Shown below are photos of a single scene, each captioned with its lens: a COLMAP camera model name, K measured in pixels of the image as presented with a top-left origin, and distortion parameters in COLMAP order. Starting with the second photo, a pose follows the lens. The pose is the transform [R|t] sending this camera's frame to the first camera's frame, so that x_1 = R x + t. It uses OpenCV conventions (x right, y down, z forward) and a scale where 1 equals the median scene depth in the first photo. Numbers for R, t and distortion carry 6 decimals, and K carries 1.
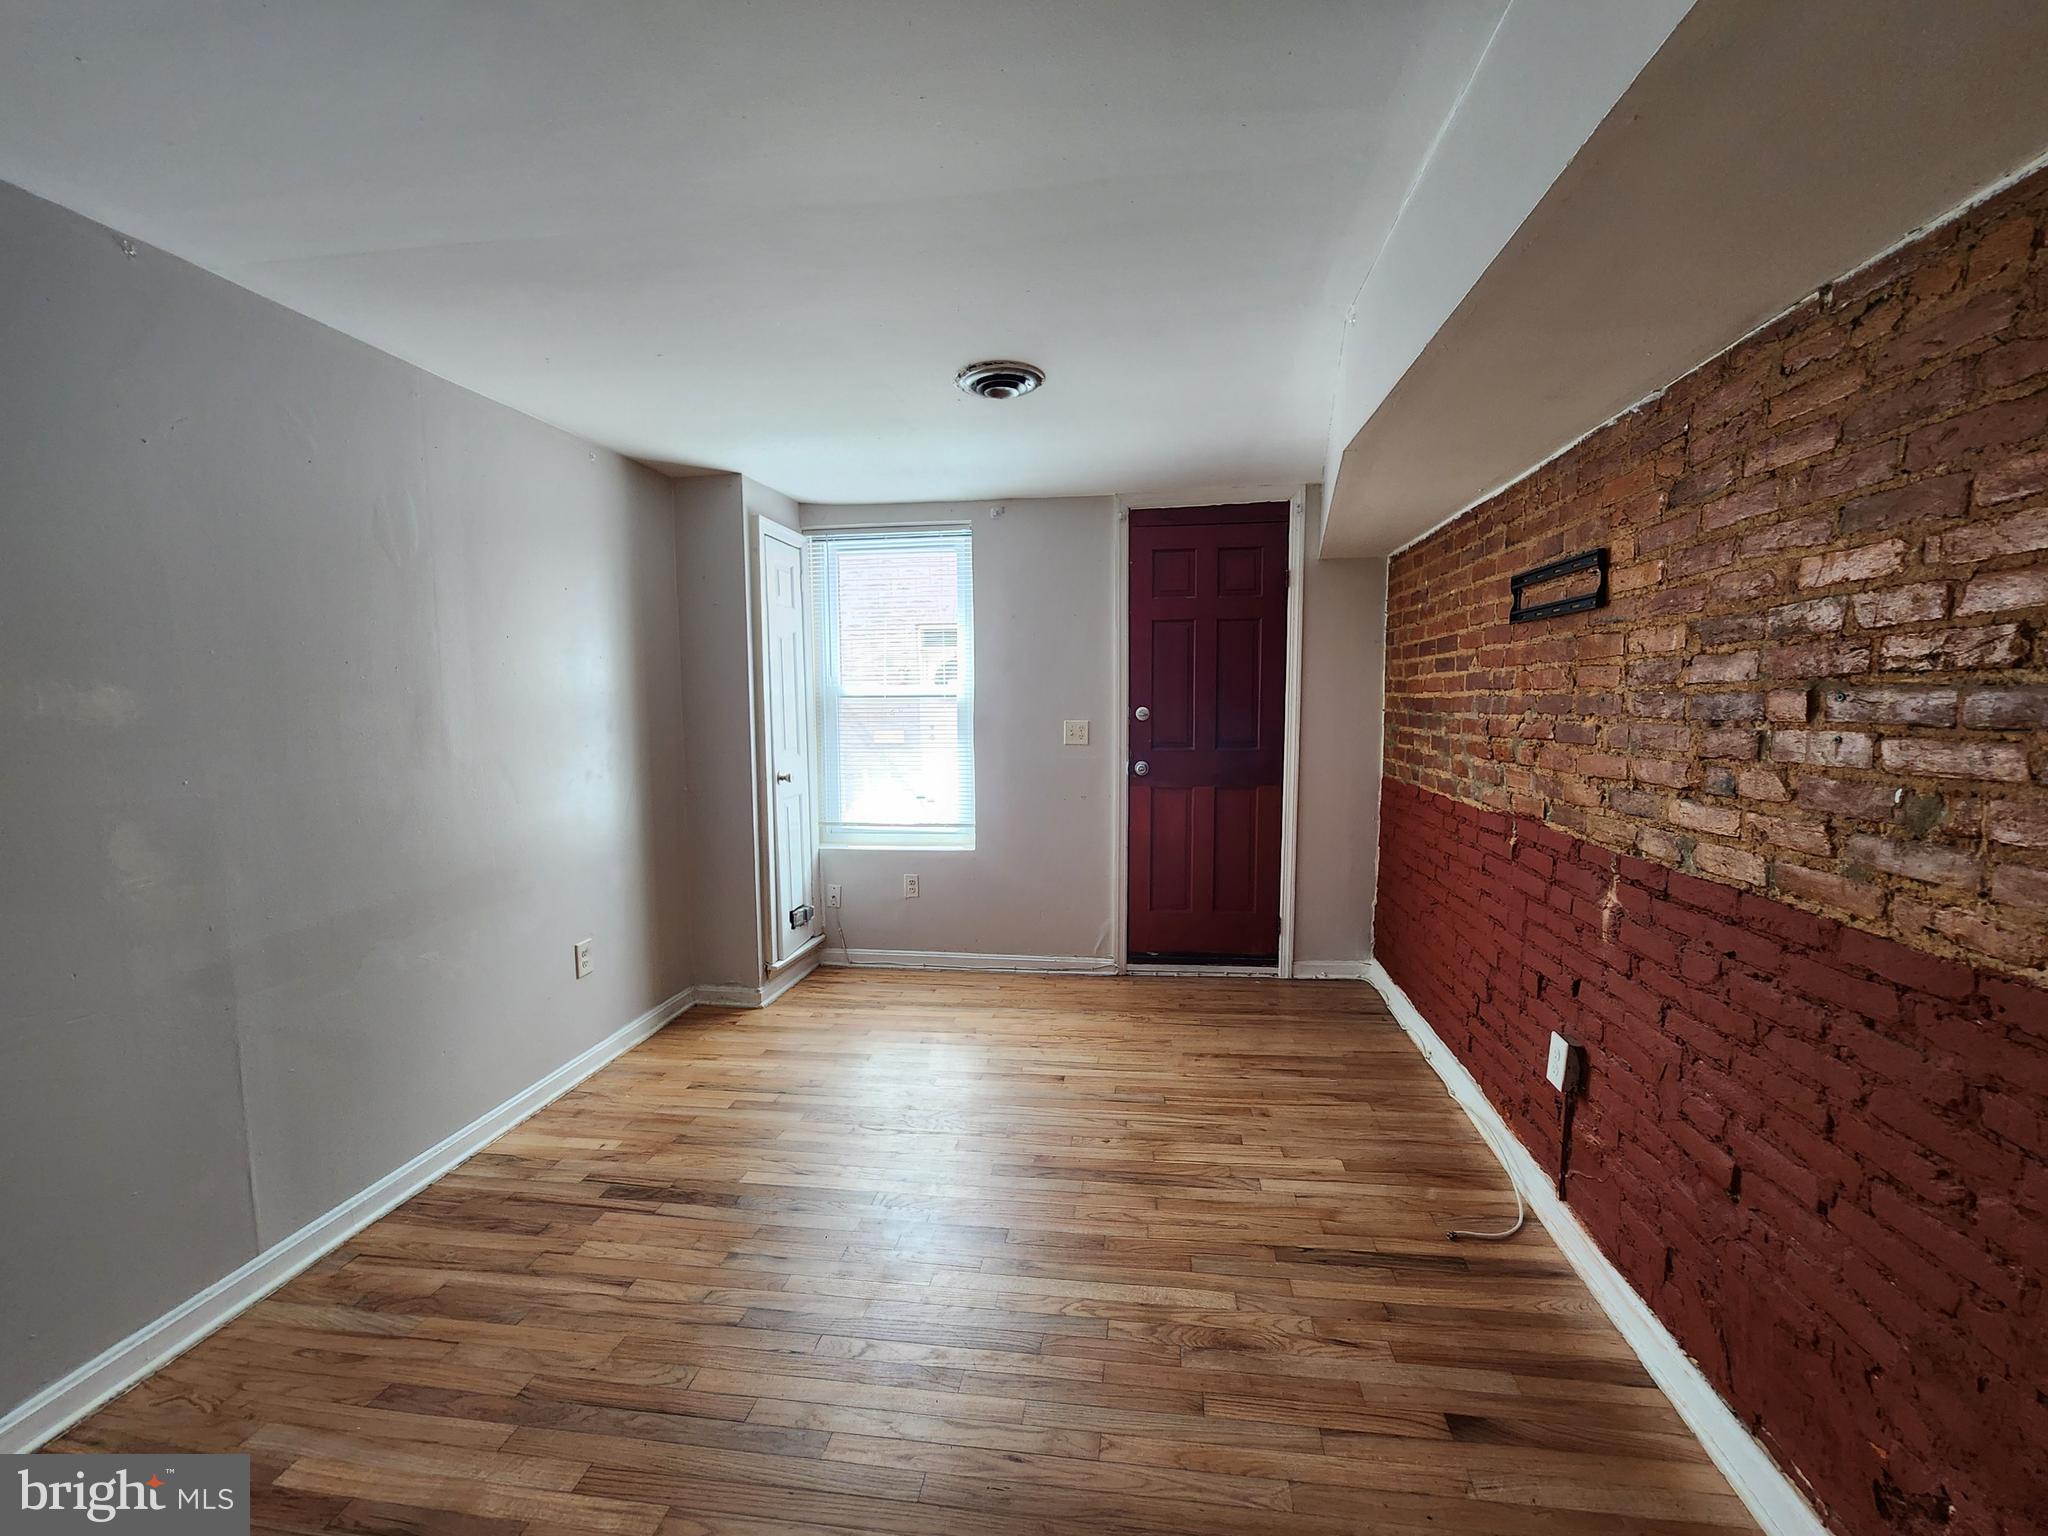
lens RADIAL K [[834.5, 0, 1041.6], [0, 834.5, 773.0], [0, 0, 1]] dist [-0.005964, 0.001346]
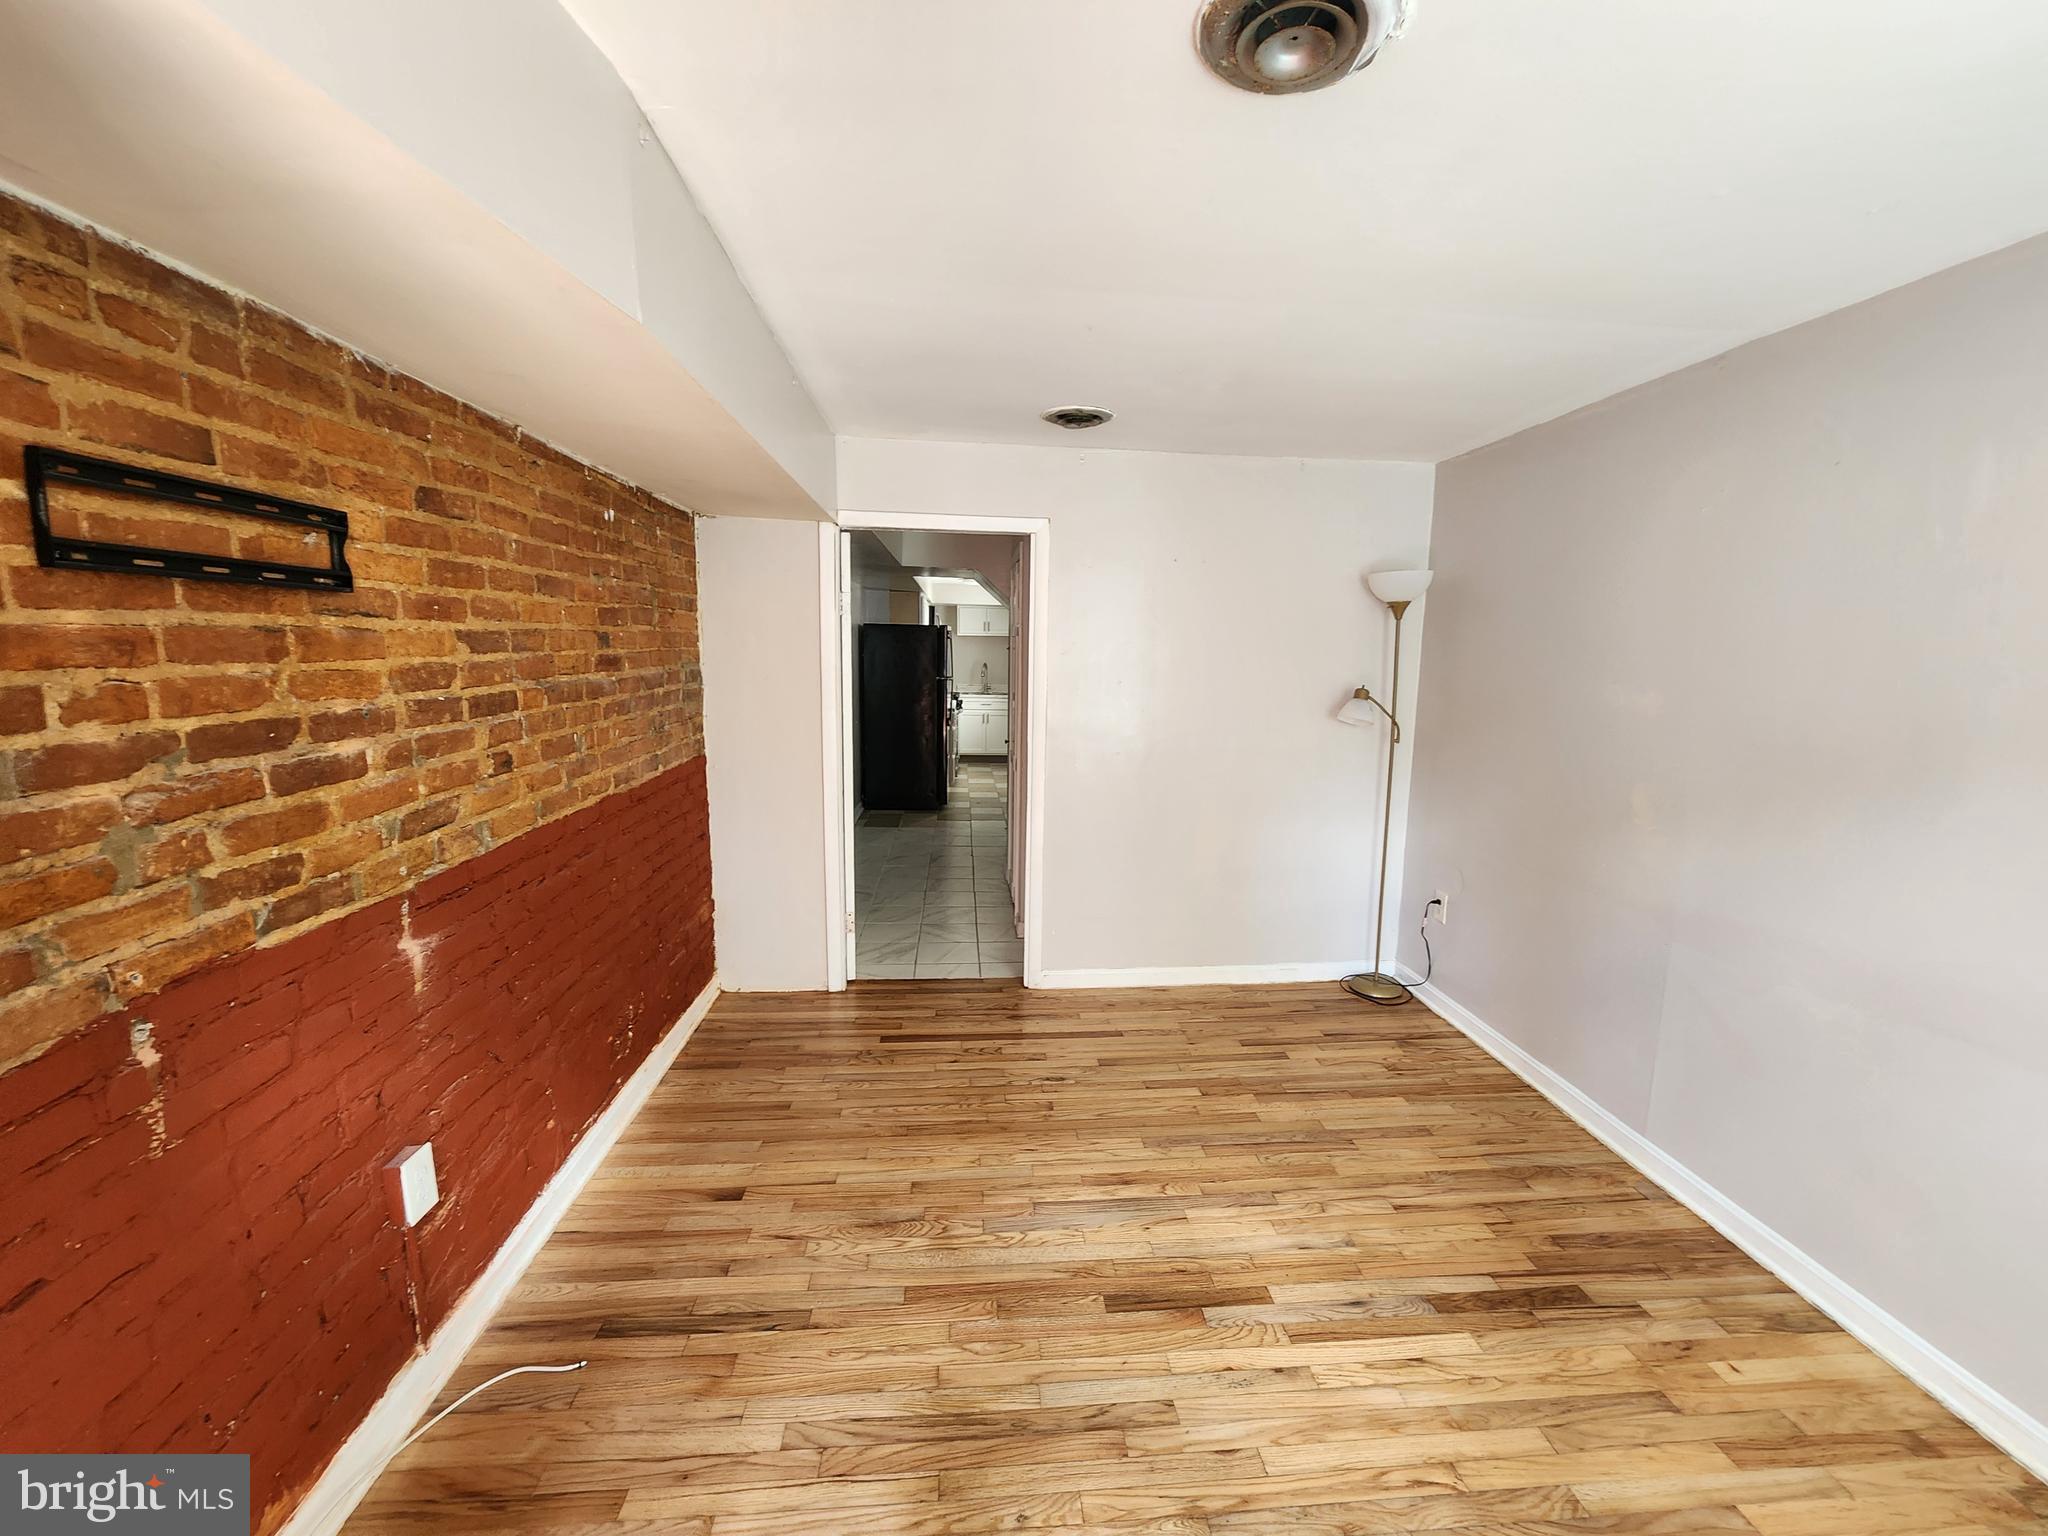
lens RADIAL K [[834.5, 0, 1030.5], [0, 834.5, 765.2], [0, 0, 1]] dist [-0.005964, 0.001346]
pose [[-0.975906, 0.019526, -0.217315, 0.243008], [-0.032414, 0.971961, 0.232895, -0.240594], [0.215769, 0.234328, -0.947910, 1.864573]]
